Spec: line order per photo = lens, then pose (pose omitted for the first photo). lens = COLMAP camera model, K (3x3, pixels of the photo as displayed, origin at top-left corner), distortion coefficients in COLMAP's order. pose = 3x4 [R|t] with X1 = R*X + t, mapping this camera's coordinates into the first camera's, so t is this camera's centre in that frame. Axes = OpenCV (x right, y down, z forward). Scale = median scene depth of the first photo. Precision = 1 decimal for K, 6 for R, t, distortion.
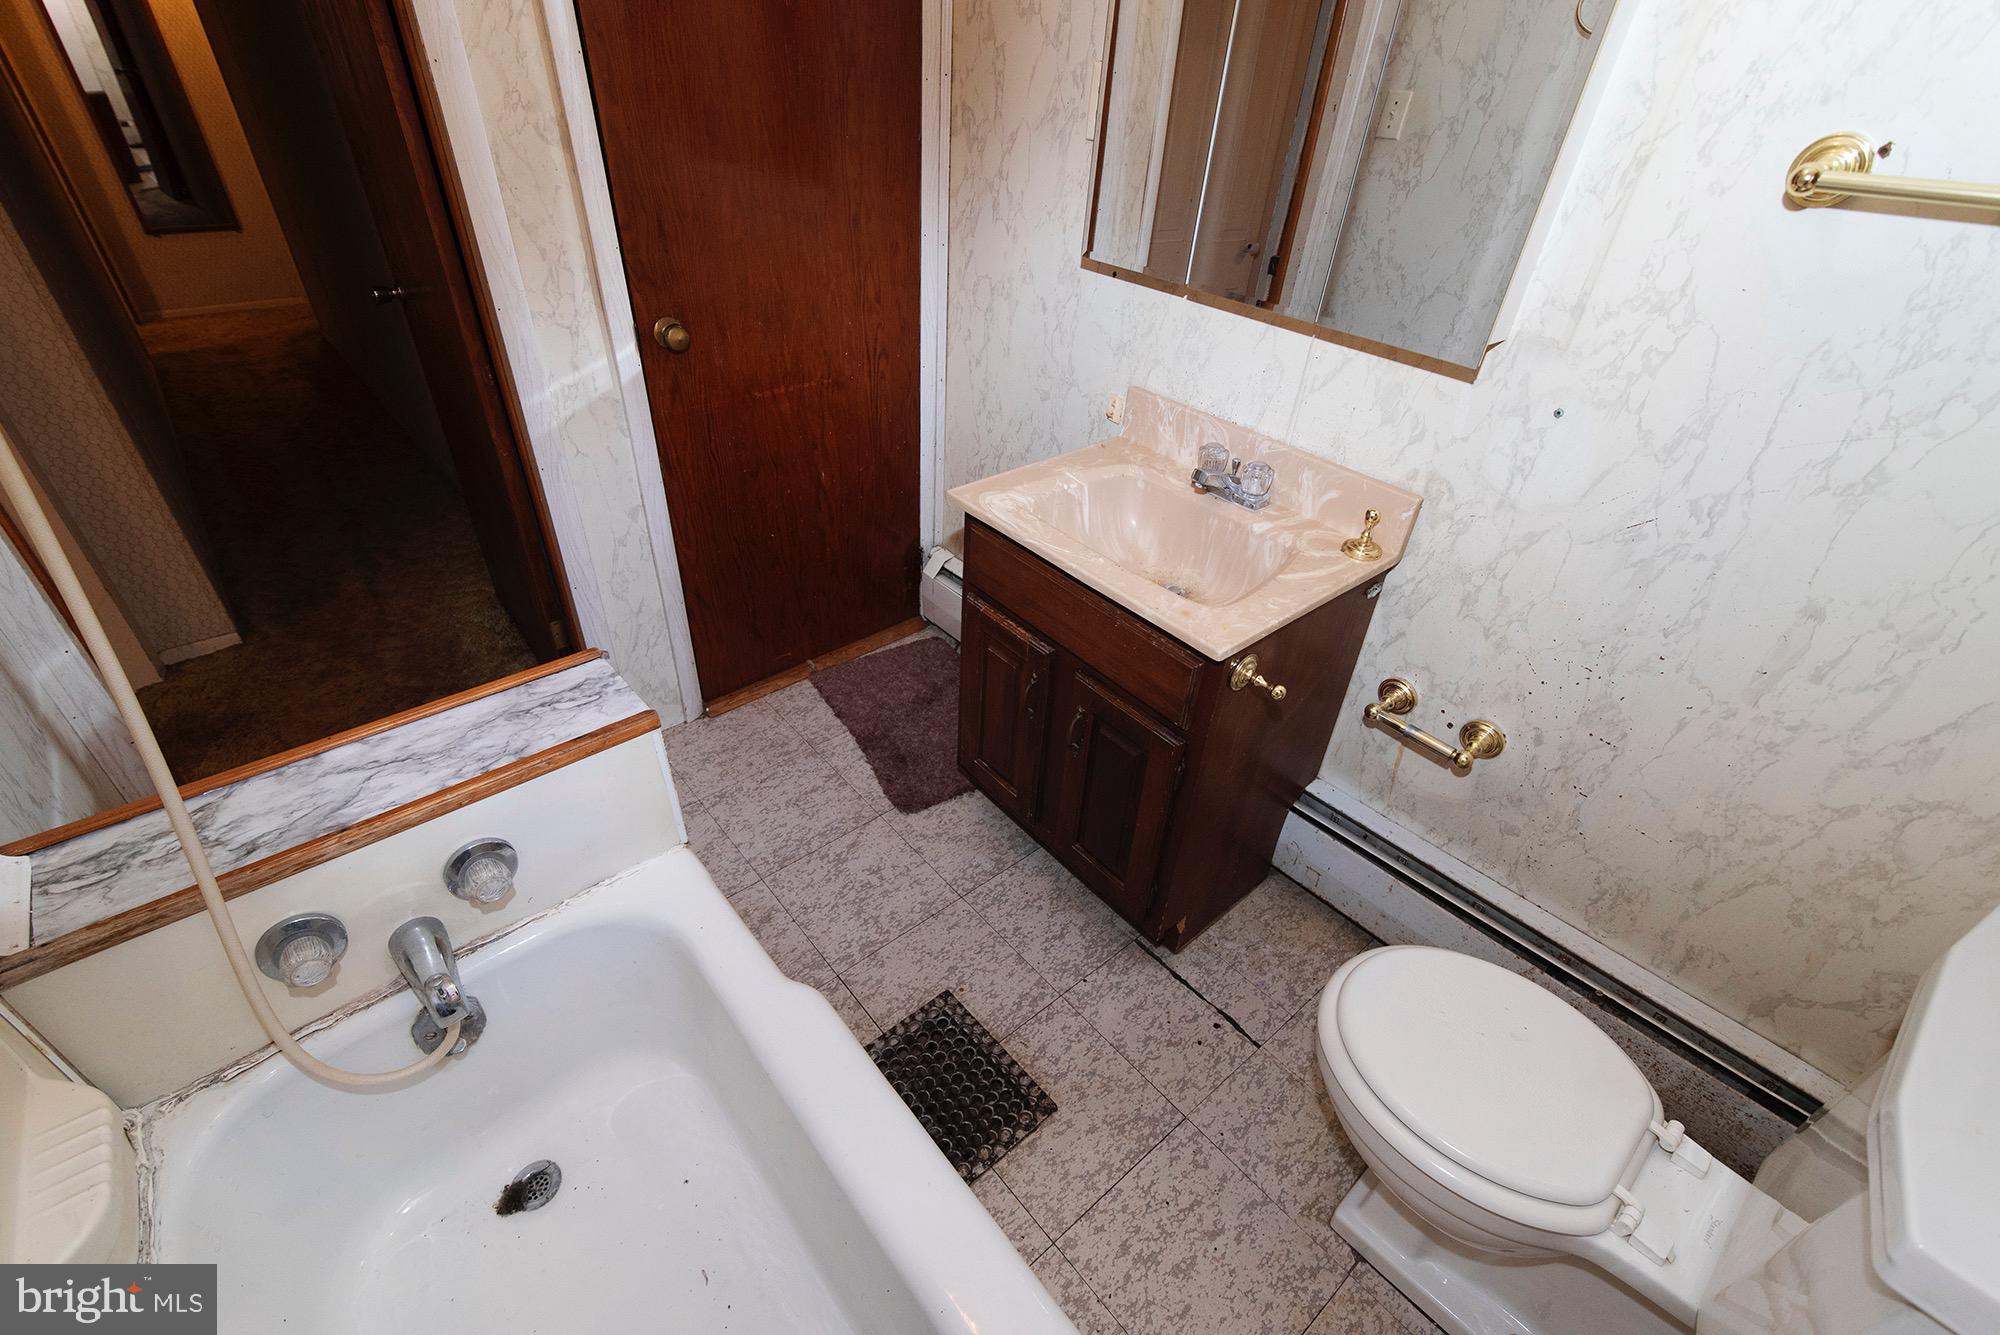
lens RADIAL K [[887.1, 0, 987.2], [0, 887.1, 667.5], [0, 0, 1]] dist [0.003924, -0.000494]
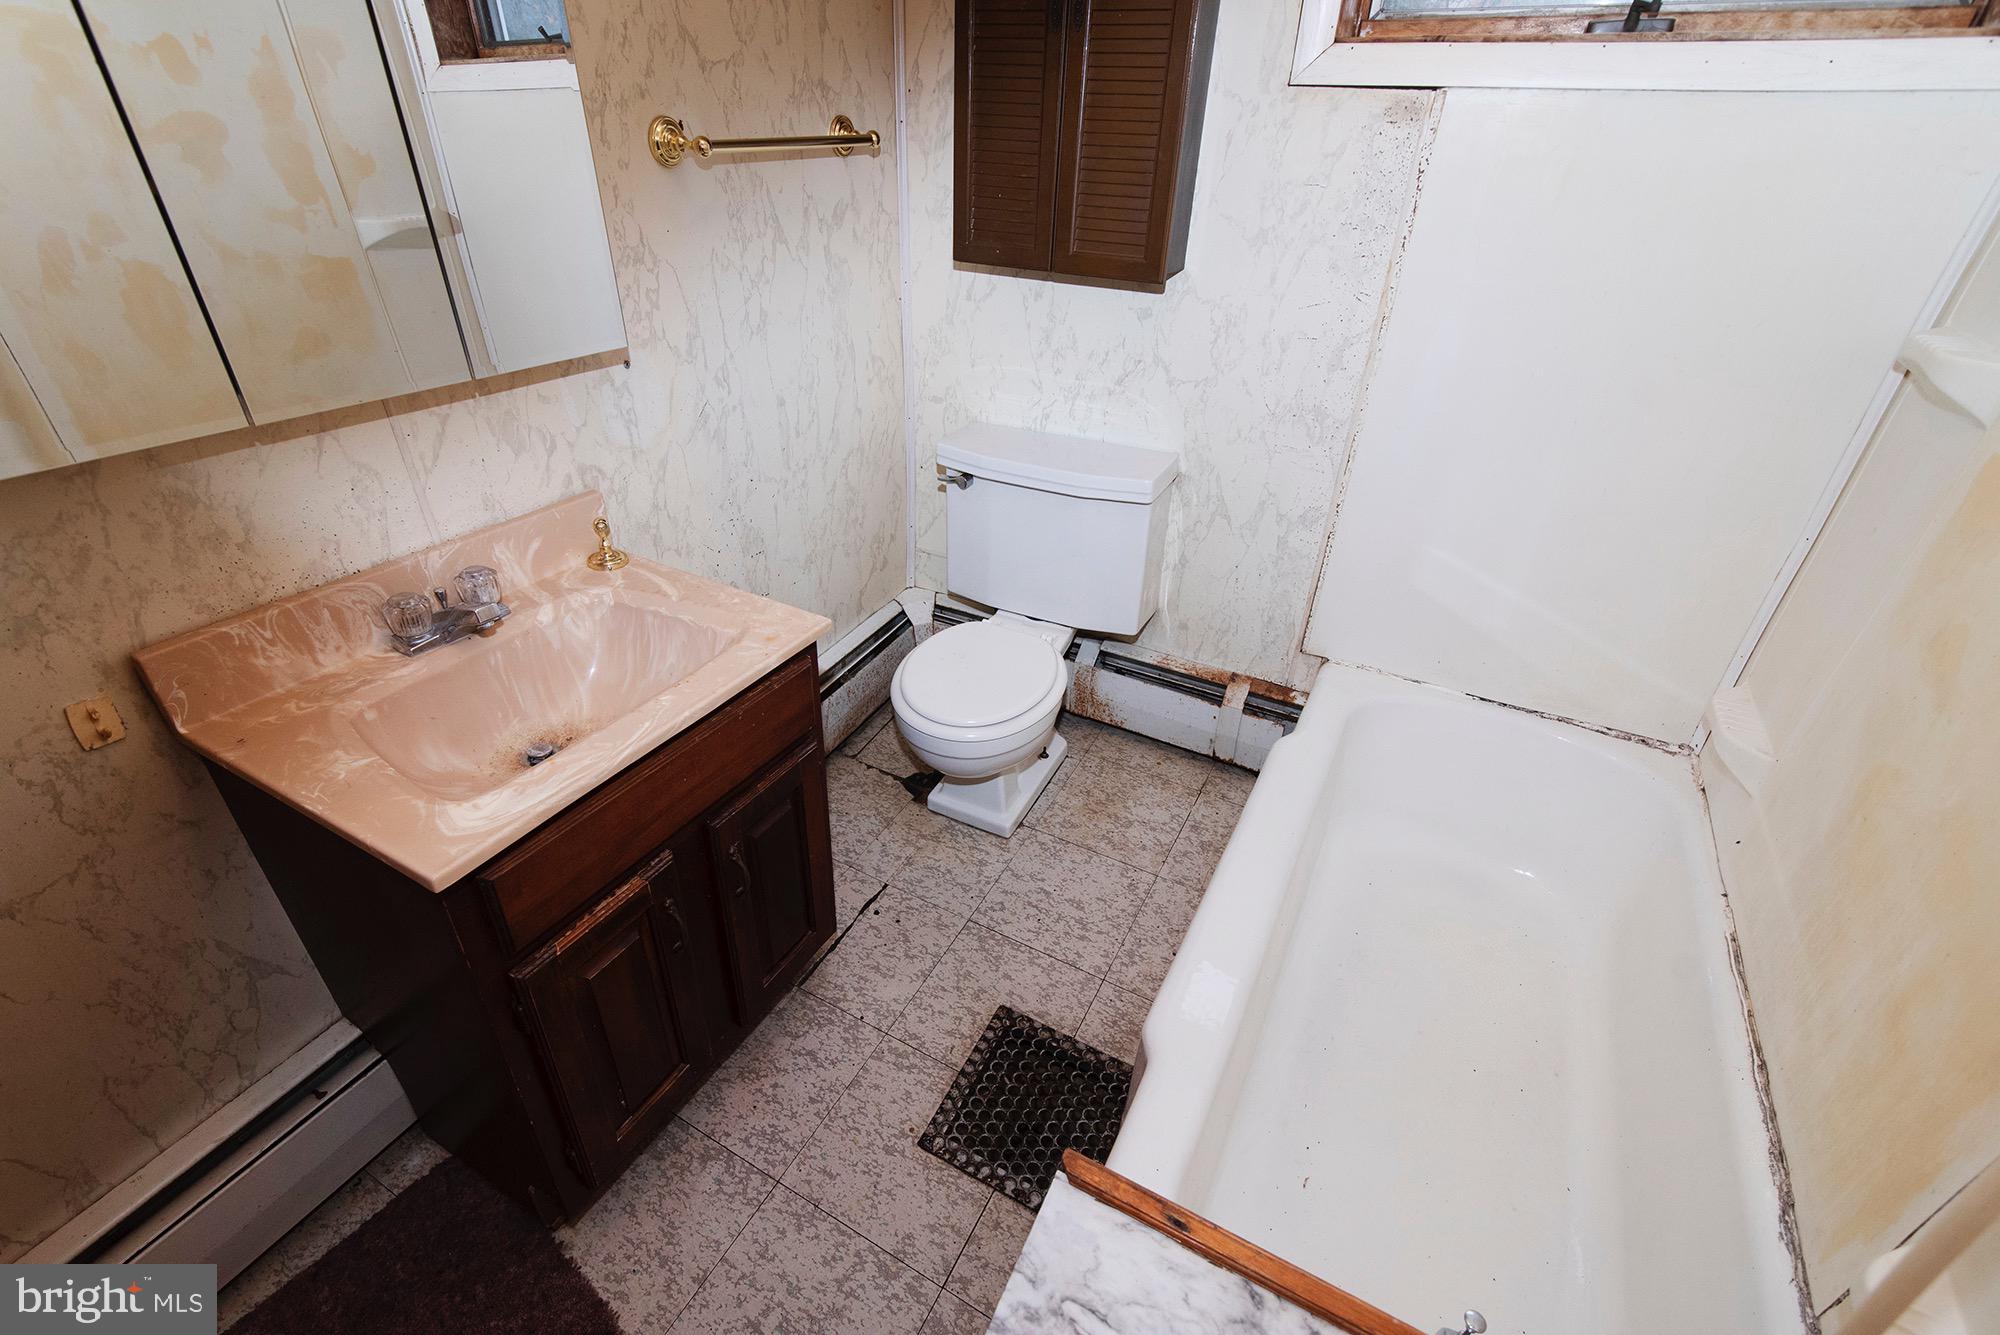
lens RADIAL K [[887.1, 0, 989.5], [0, 887.1, 668.7], [0, 0, 1]] dist [0.003924, -0.000494]
pose [[-0.365295, -0.532188, 0.763764, -0.516161], [0.511311, 0.570909, 0.642358, -0.449770], [-0.777895, 0.625171, 0.063563, 0.636660]]
